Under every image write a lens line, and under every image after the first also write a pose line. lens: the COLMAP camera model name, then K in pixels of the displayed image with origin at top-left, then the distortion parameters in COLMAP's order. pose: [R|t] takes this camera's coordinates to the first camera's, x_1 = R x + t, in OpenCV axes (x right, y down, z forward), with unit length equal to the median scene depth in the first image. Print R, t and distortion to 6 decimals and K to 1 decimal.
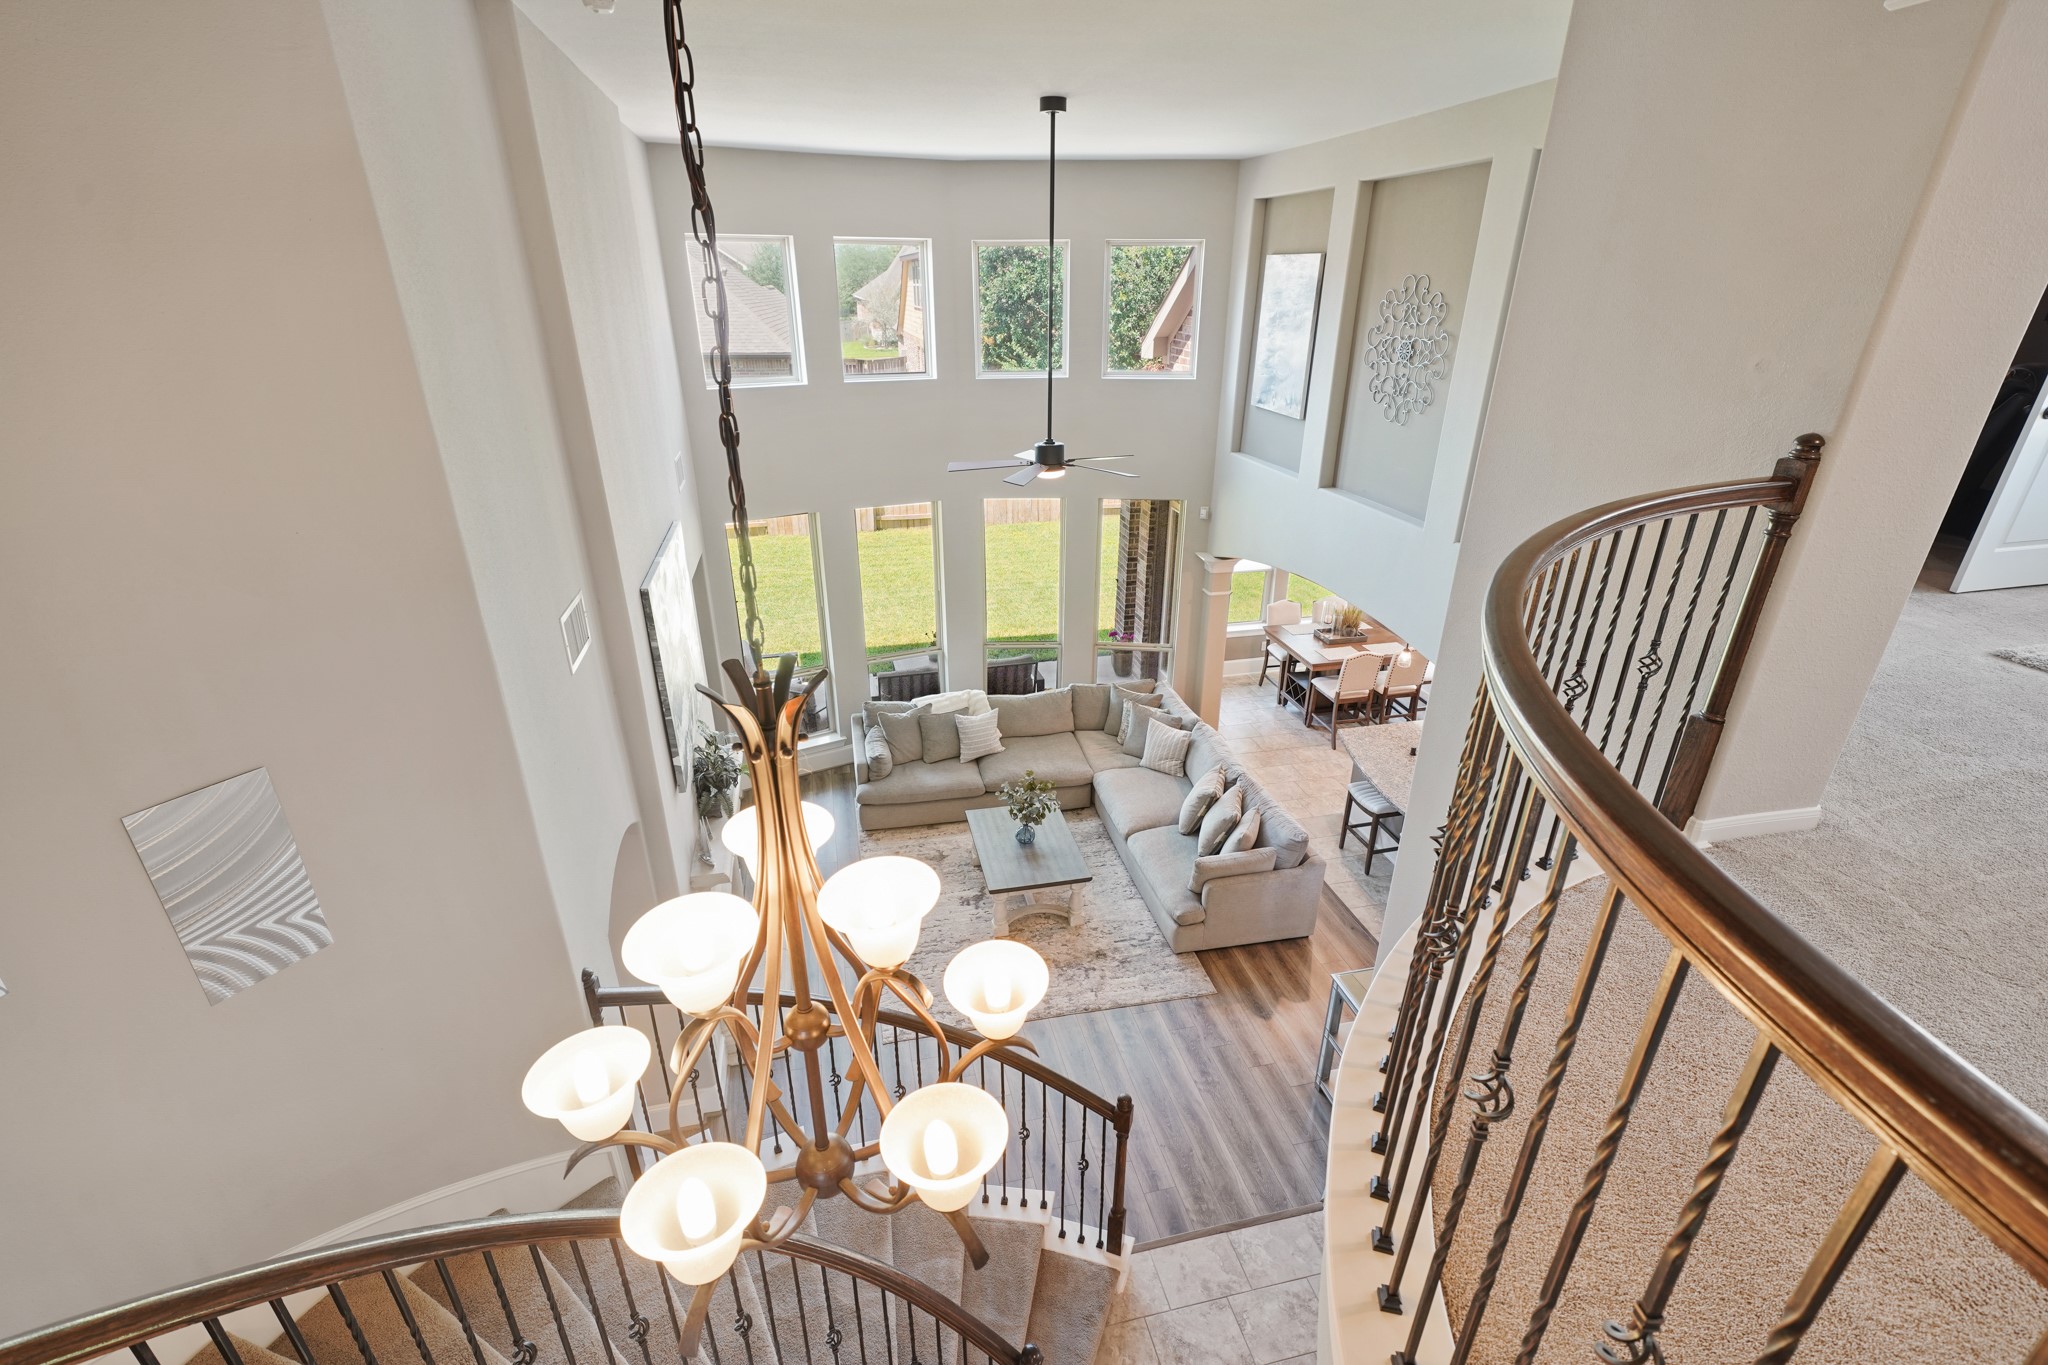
lens RADIAL K [[899.4, 0, 1013.8], [0, 899.4, 686.5], [0, 0, 1]] dist [0.003467, 0.000065]
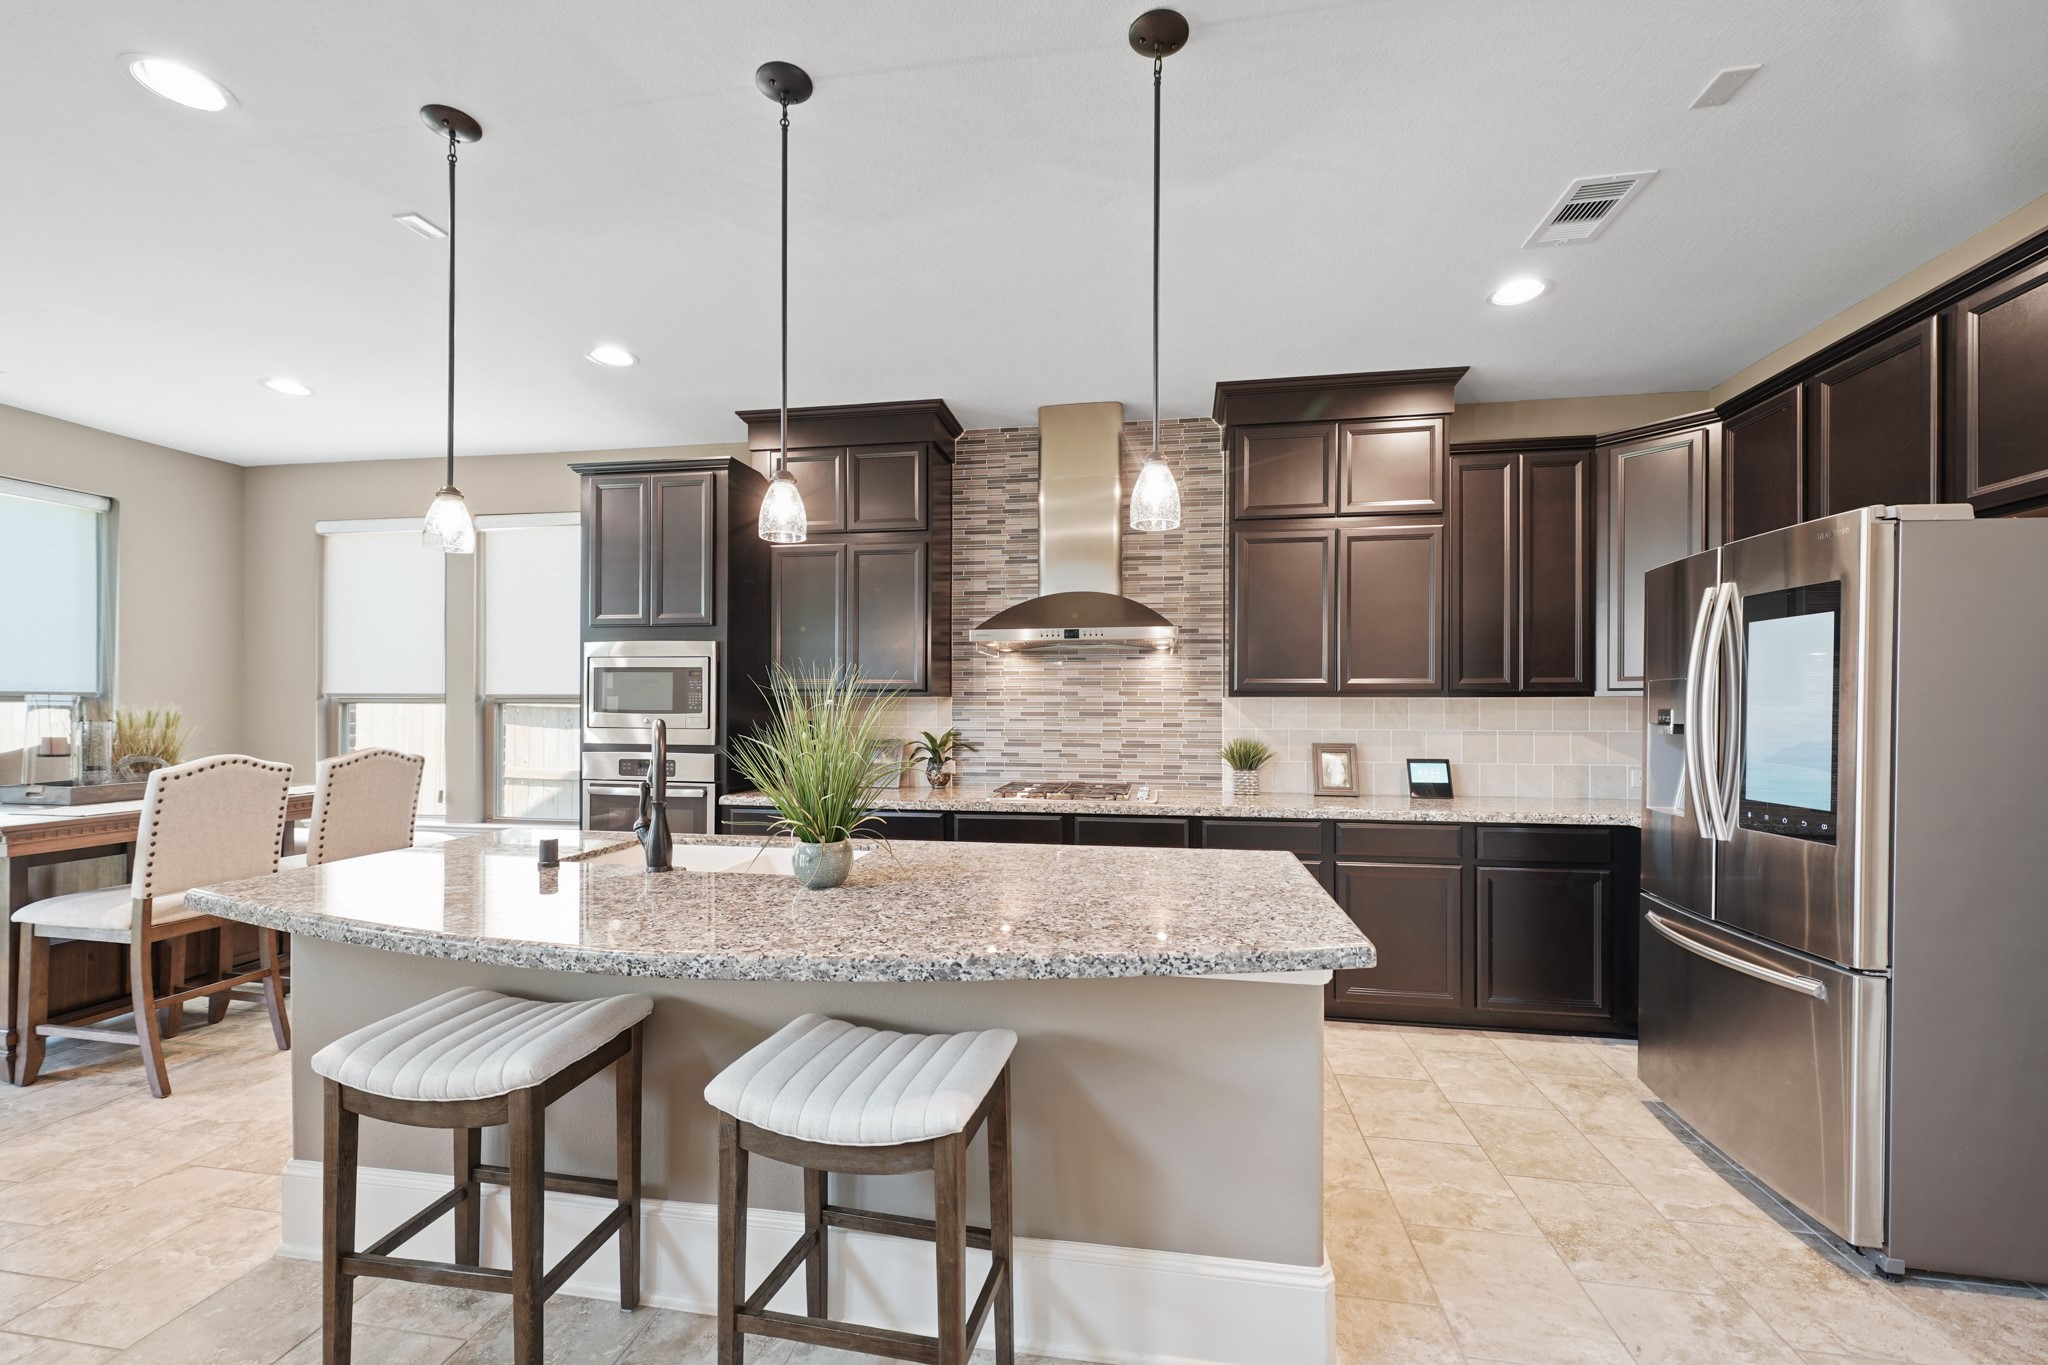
lens RADIAL K [[830.9, 0, 1031.1], [0, 830.9, 706.2], [0, 0, 1]] dist [-0.000644, -0.000202]
pose [[0.355769, 0.009371, 0.934527, 0.283401], [0.378930, 0.912621, -0.153408, 0.149435], [-0.854307, 0.408698, 0.321132, 0.872572]]
